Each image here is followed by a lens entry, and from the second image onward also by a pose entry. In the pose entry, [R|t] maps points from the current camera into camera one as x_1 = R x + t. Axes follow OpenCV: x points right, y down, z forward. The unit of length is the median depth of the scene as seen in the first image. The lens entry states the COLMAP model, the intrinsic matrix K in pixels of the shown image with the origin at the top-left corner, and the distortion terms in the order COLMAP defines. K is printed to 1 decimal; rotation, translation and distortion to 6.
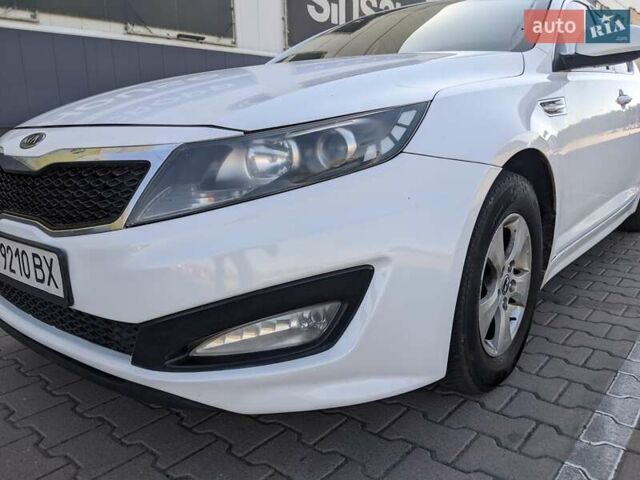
lens RADIAL K [[501.3, 0, 318.8], [0, 501.3, 246.6], [0, 0, 1]] dist [0.000725, -0.004992]
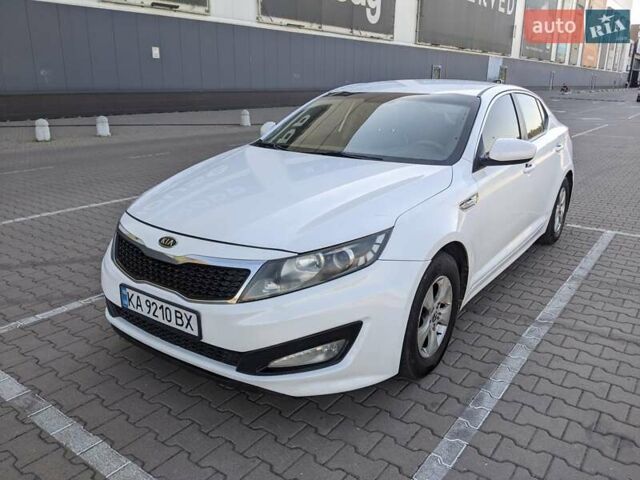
lens RADIAL K [[501.3, 0, 320.0], [0, 501.3, 240.0], [0, 0, 1]] dist [0.076191, -0.081740]
pose [[0.997448, 0.008512, 0.070893, -0.169995], [-0.013794, 0.997136, 0.074363, -0.362274], [-0.070057, -0.075151, 0.994708, -0.791849]]
